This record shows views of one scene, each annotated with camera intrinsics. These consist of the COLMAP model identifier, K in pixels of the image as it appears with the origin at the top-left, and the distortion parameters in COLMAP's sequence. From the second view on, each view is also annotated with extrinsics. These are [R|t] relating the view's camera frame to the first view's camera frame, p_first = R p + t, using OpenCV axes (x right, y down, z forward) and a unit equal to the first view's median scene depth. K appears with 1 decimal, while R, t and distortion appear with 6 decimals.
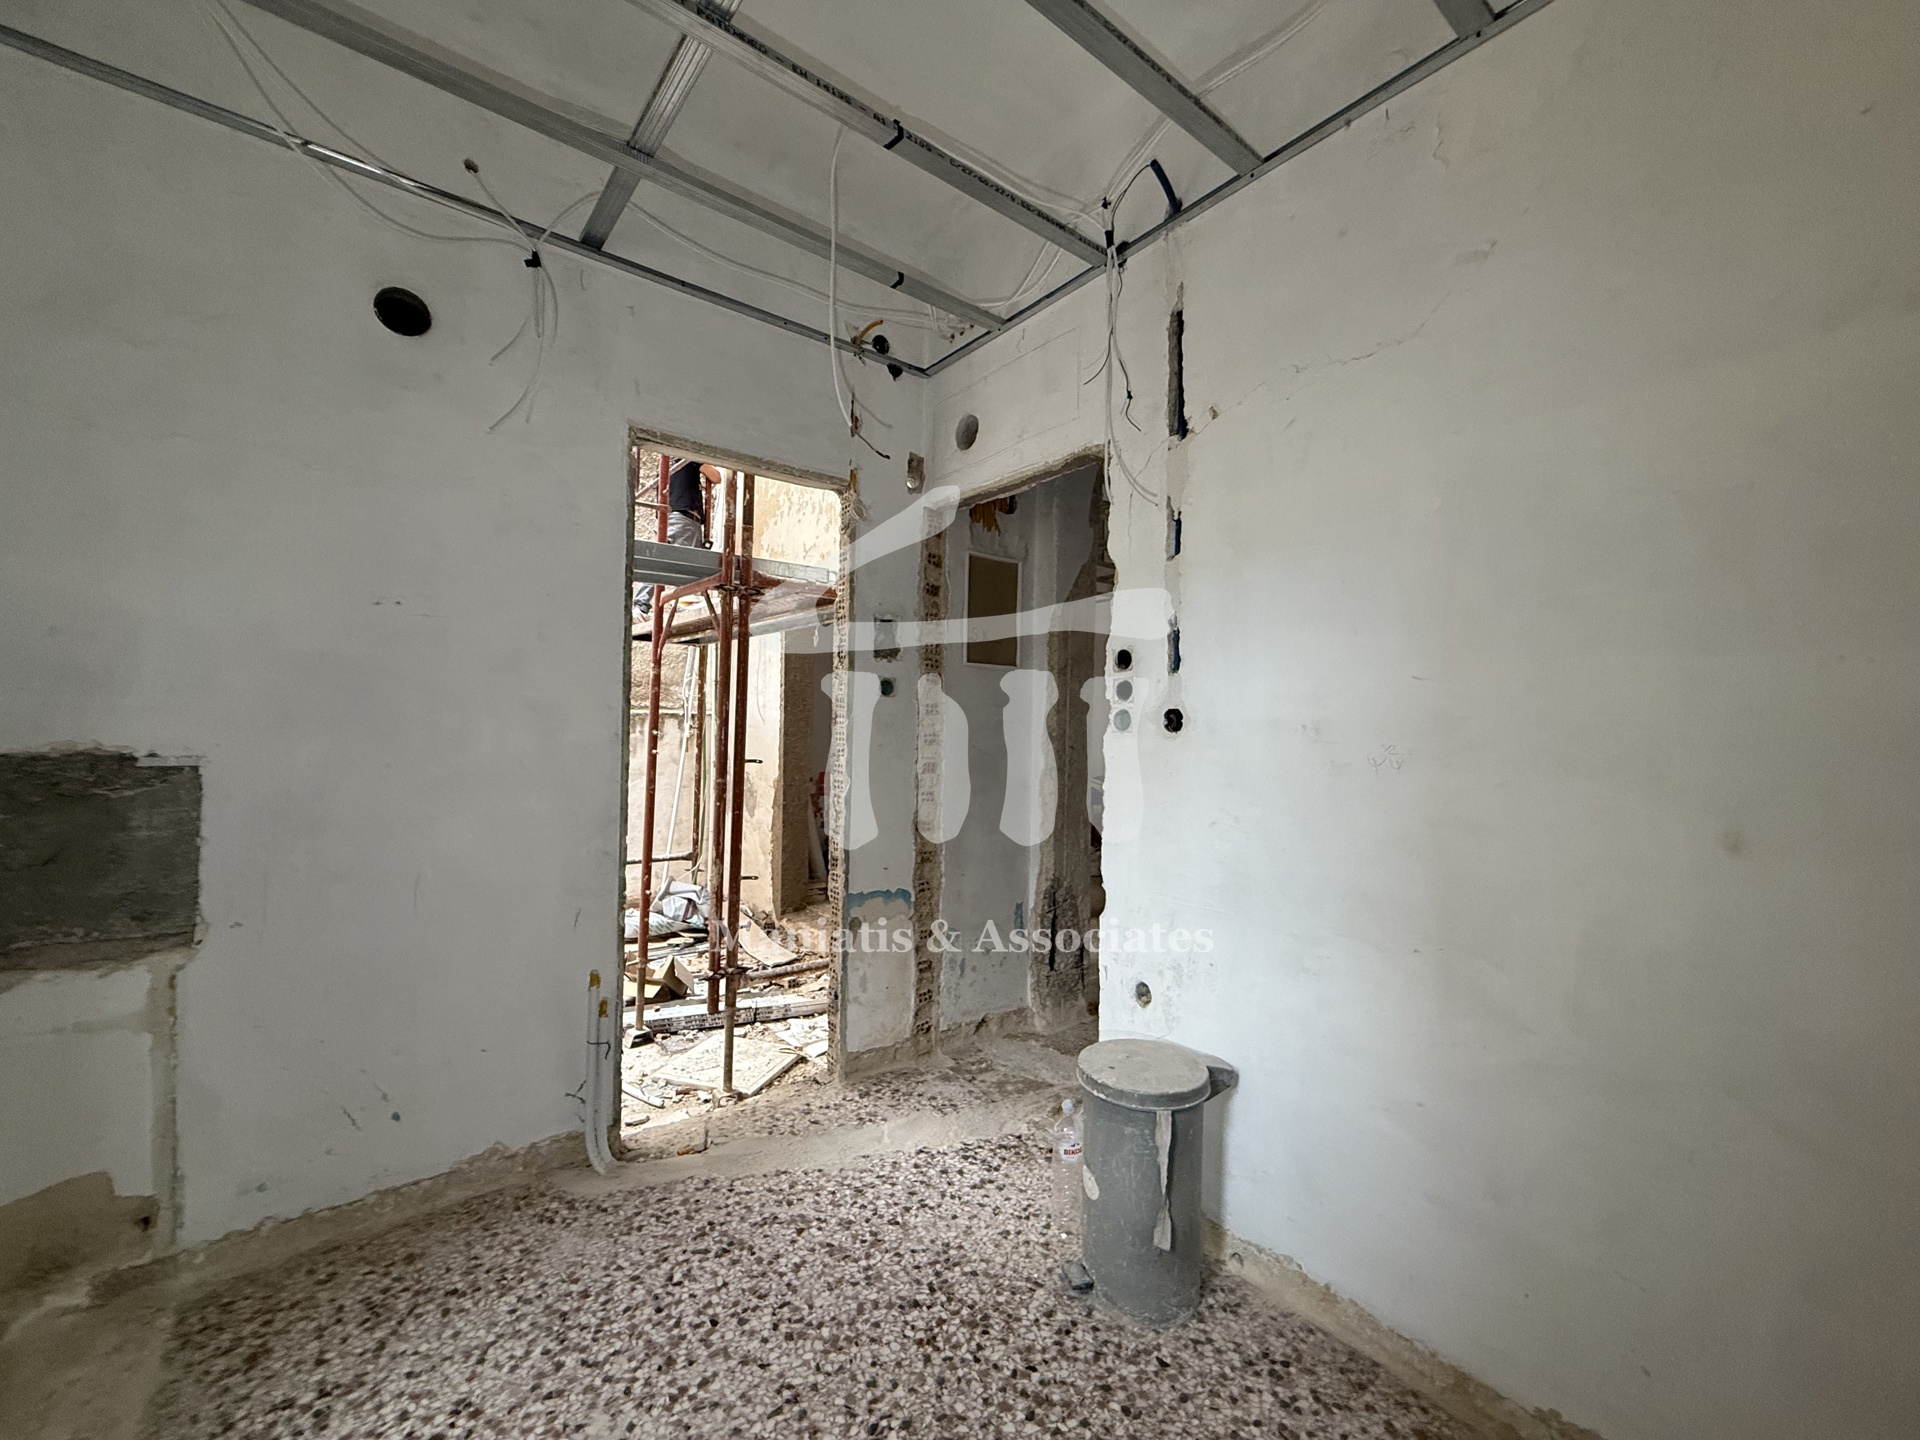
lens RADIAL K [[766.1, 0, 954.8], [0, 766.1, 718.4], [0, 0, 1]] dist [0.000011, 0.000122]
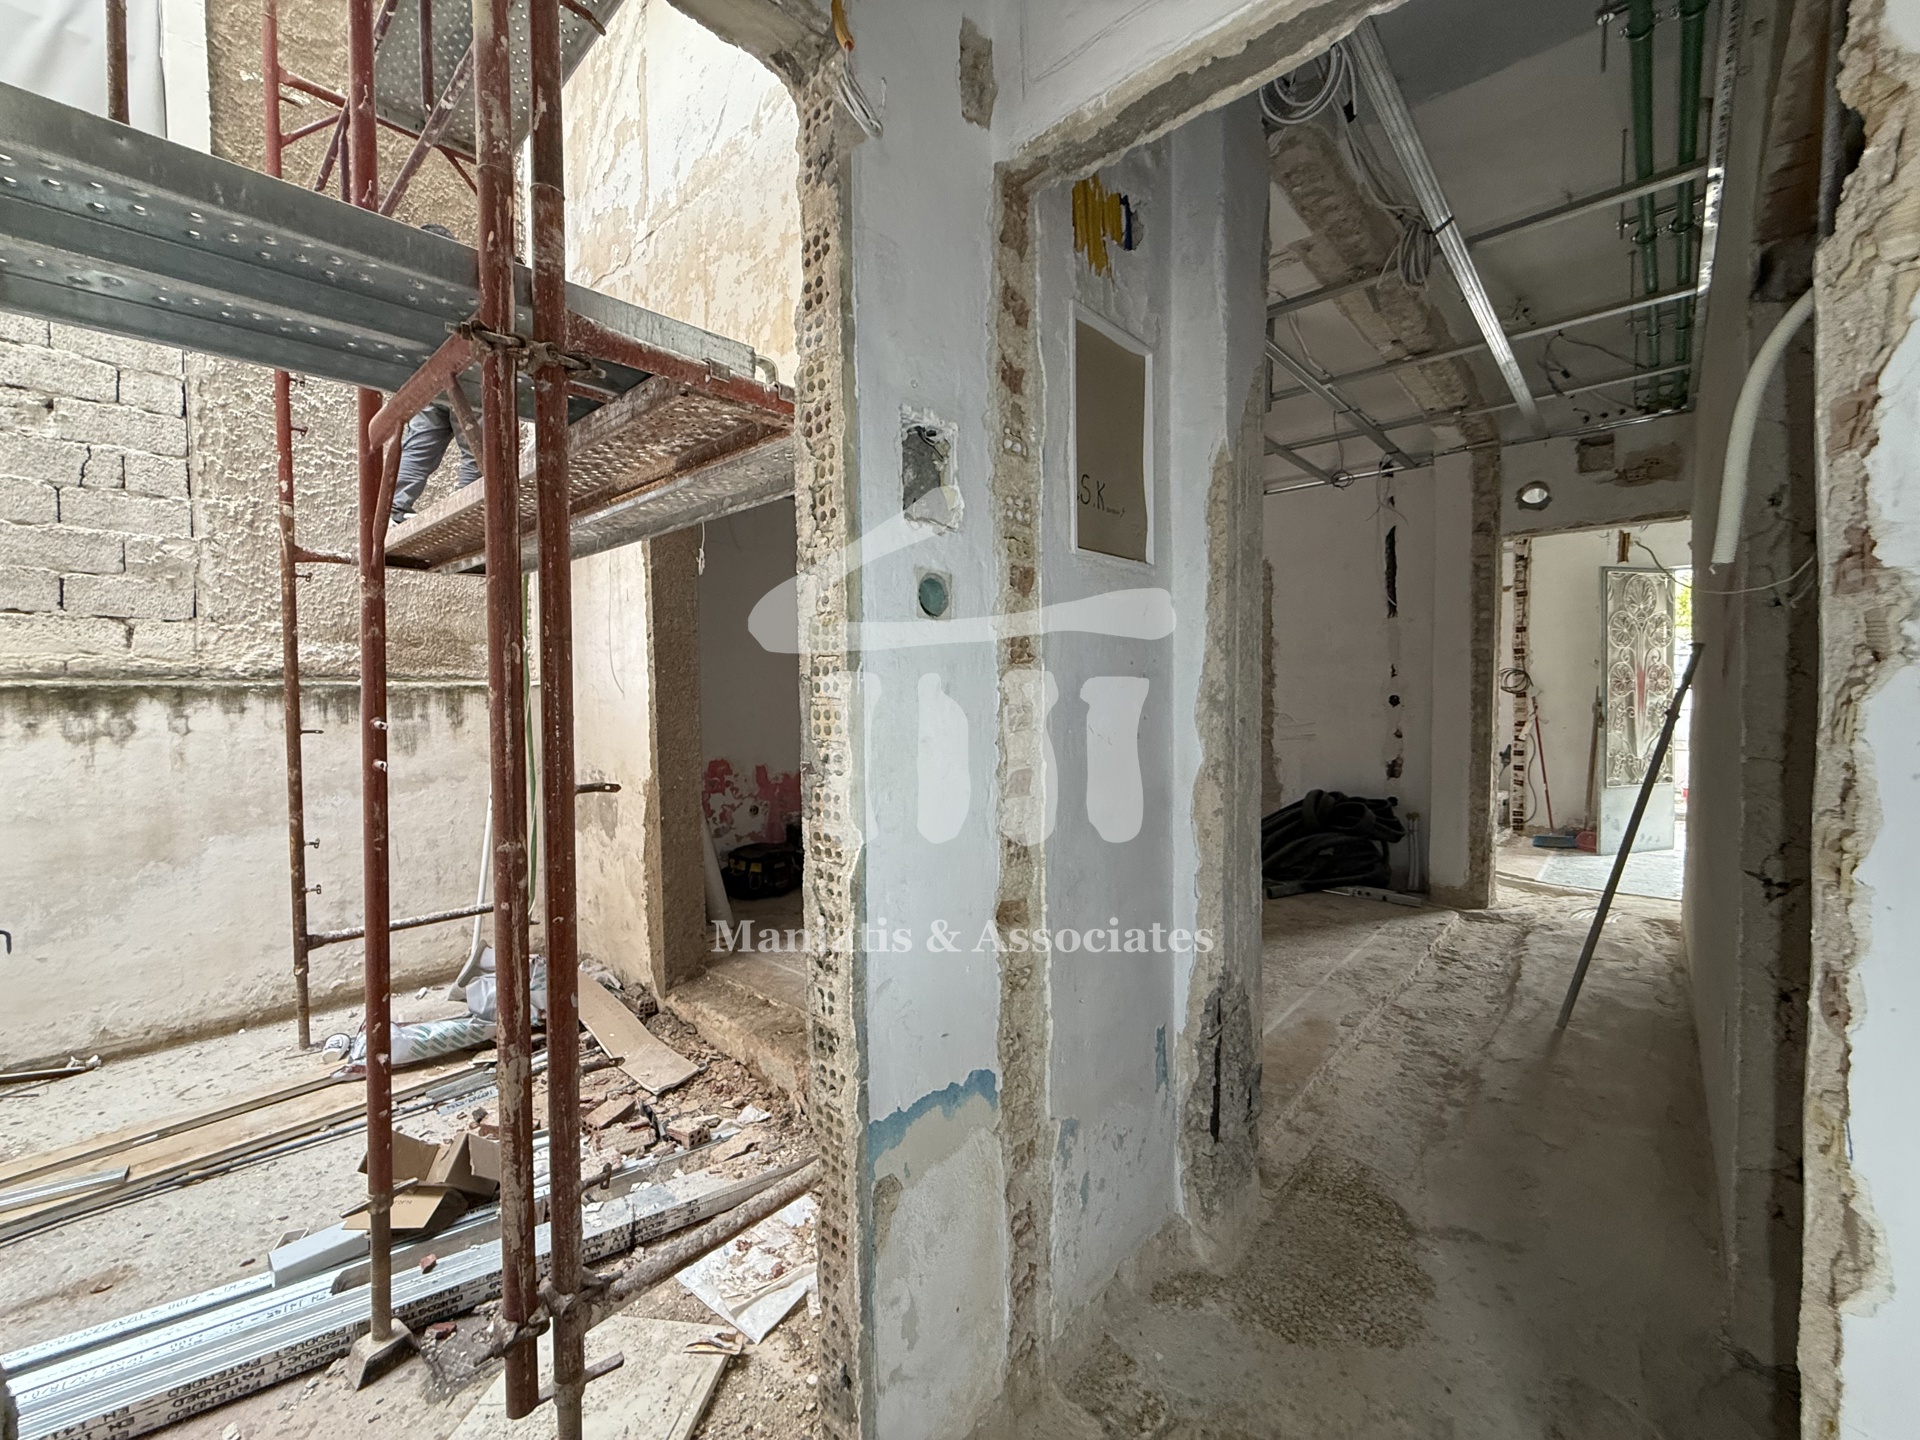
lens RADIAL K [[766.1, 0, 954.8], [0, 766.1, 718.4], [0, 0, 1]] dist [0.000011, 0.000122]
pose [[0.986447, -0.038766, 0.159432, -0.148718], [0.031258, 0.998293, 0.049330, 0.004354], [-0.161072, -0.043678, 0.985976, 0.612024]]
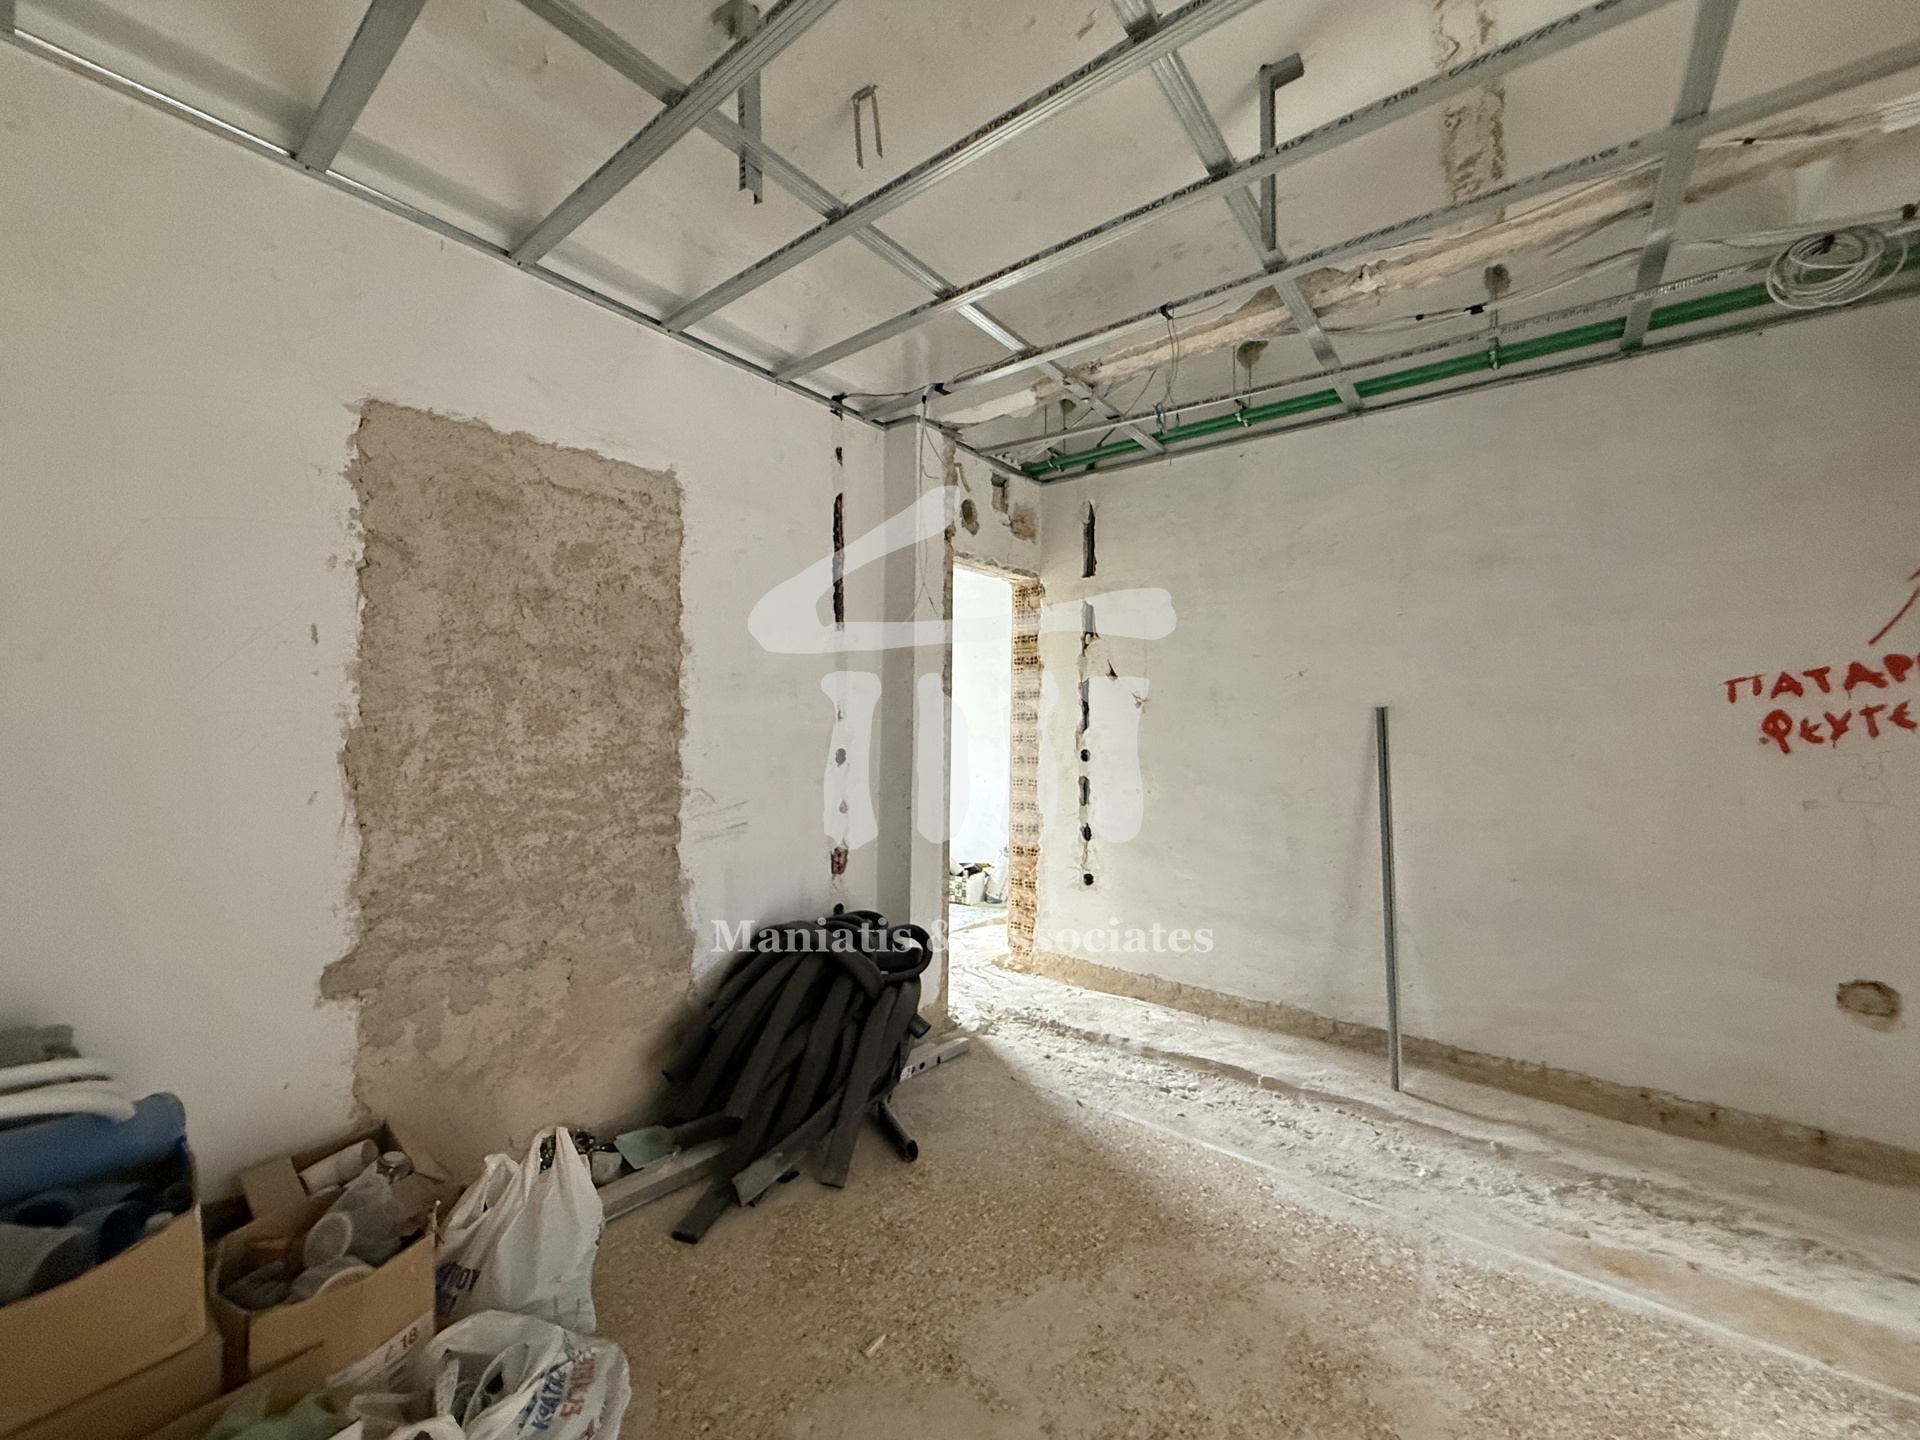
lens RADIAL K [[766.1, 0, 954.8], [0, 766.1, 718.4], [0, 0, 1]] dist [0.000011, 0.000122]
pose [[-0.229308, -0.016585, 0.973213, -0.037279], [-0.024643, 0.999633, 0.011228, 0.006960], [-0.973042, -0.021408, -0.229632, 2.278693]]
